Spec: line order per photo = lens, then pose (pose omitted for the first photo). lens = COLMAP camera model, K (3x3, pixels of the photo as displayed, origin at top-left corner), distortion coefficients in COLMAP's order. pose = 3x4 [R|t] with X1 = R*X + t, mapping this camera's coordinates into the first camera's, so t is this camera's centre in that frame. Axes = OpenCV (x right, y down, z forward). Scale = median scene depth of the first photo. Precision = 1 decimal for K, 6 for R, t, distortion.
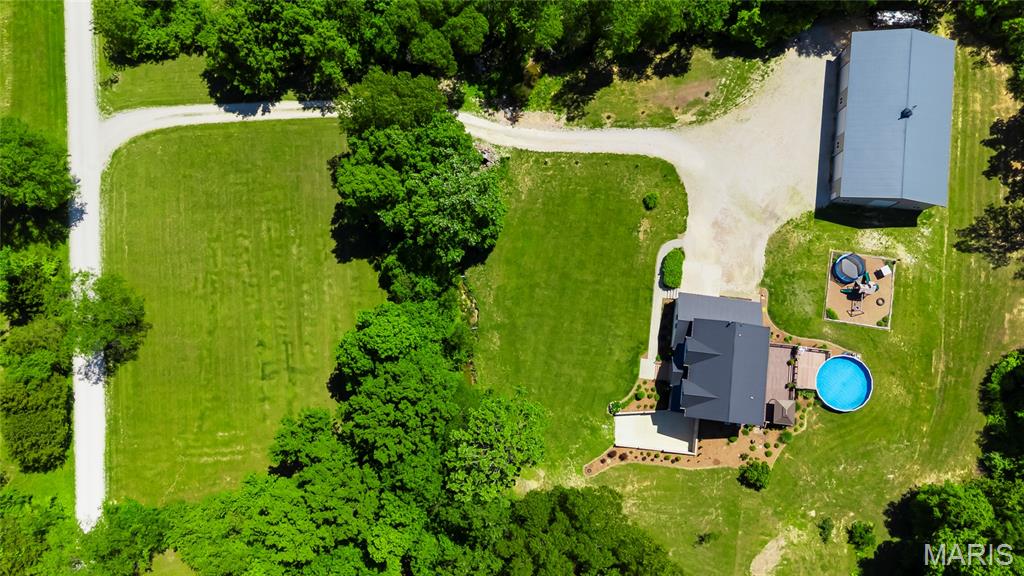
lens RADIAL K [[762.0, 0, 509.8], [0, 762.0, 289.9], [0, 0, 1]] dist [0.060837, -0.050251]
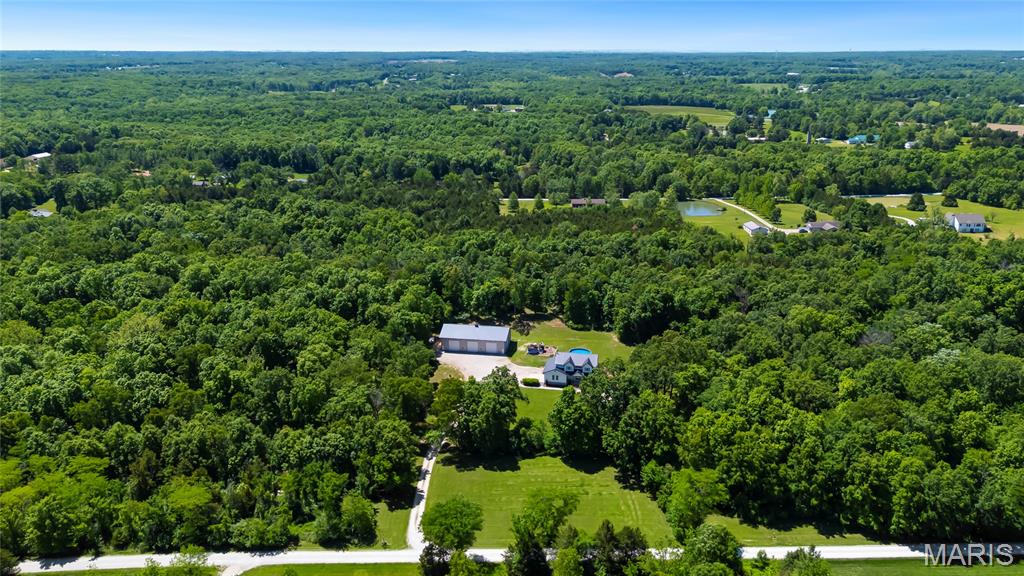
lens RADIAL K [[762.0, 0, 514.3], [0, 762.0, 292.9], [0, 0, 1]] dist [0.060837, -0.050251]
pose [[0.050935, -0.287630, 0.956386, -1.792456], [0.991803, 0.126932, -0.014647, -0.074529], [-0.117183, 0.949293, 0.291738, 0.125516]]
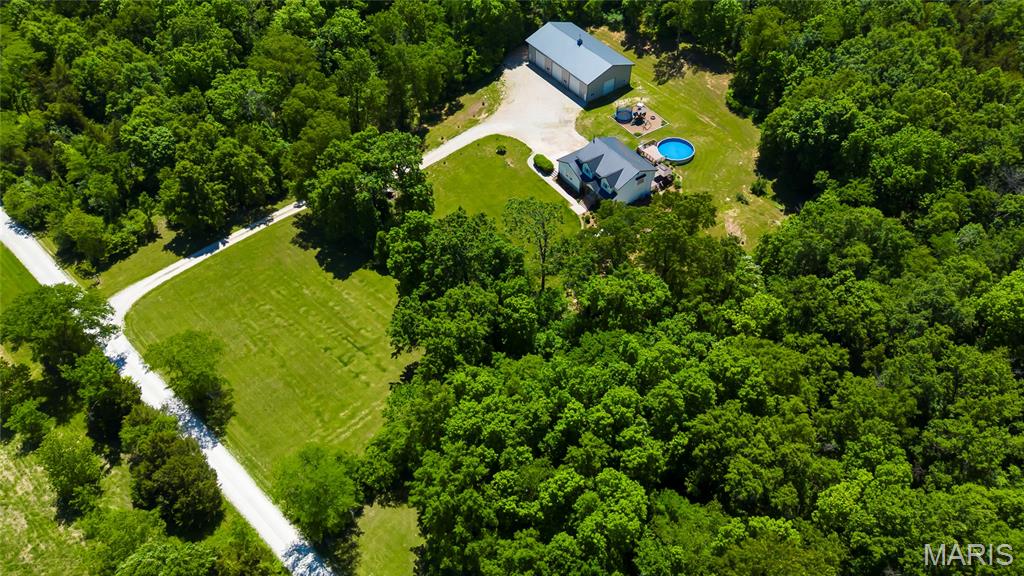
lens RADIAL K [[762.0, 0, 508.7], [0, 762.0, 291.2], [0, 0, 1]] dist [0.060837, -0.050251]
pose [[0.750584, -0.477822, 0.456409, -0.608962], [0.655921, 0.622342, -0.427151, 0.695293], [-0.079940, 0.619981, 0.780534, 0.023932]]
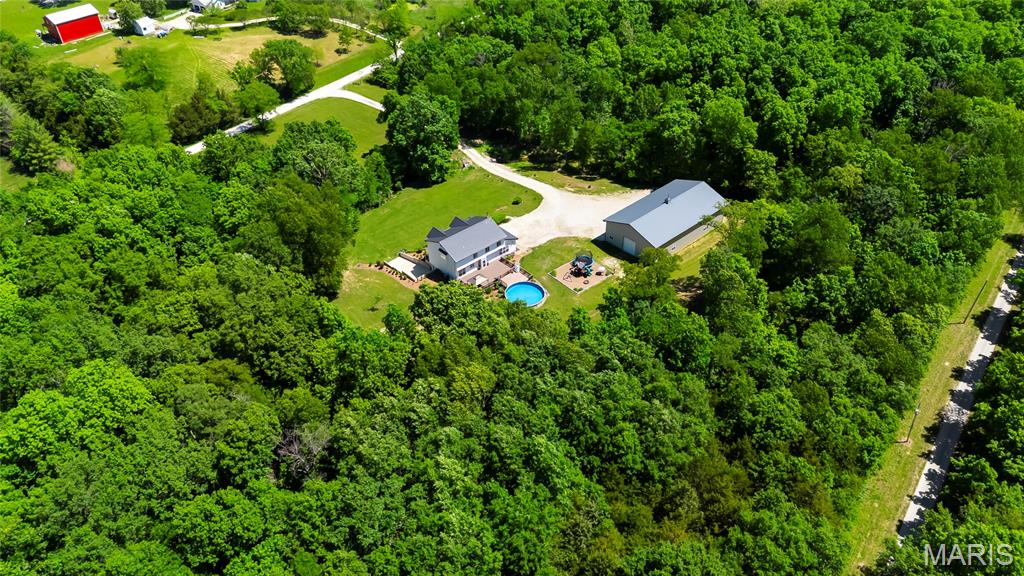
lens RADIAL K [[762.0, 0, 514.7], [0, 762.0, 288.4], [0, 0, 1]] dist [0.060837, -0.050251]
pose [[0.744881, 0.415490, -0.522035, 1.086625], [-0.661966, 0.558022, -0.500413, 0.781031], [0.083390, 0.718317, 0.690700, 0.045451]]
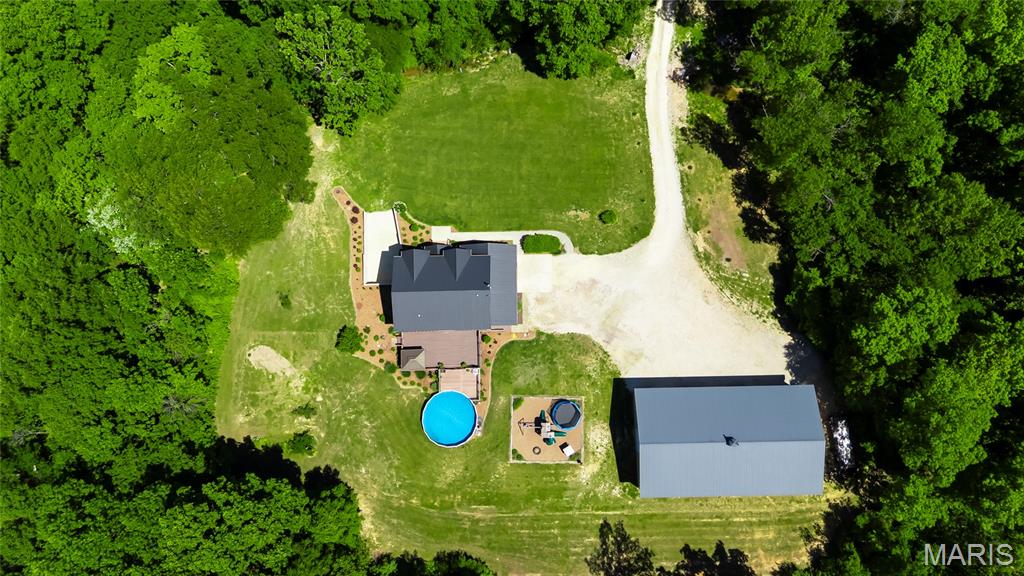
lens RADIAL K [[762.0, 0, 510.0], [0, 762.0, 287.6], [0, 0, 1]] dist [0.060837, -0.050251]
pose [[0.135487, 0.985728, -0.099916, 0.361280], [-0.983086, 0.146292, 0.110185, -0.087136], [0.123229, 0.083298, 0.988876, 0.012042]]
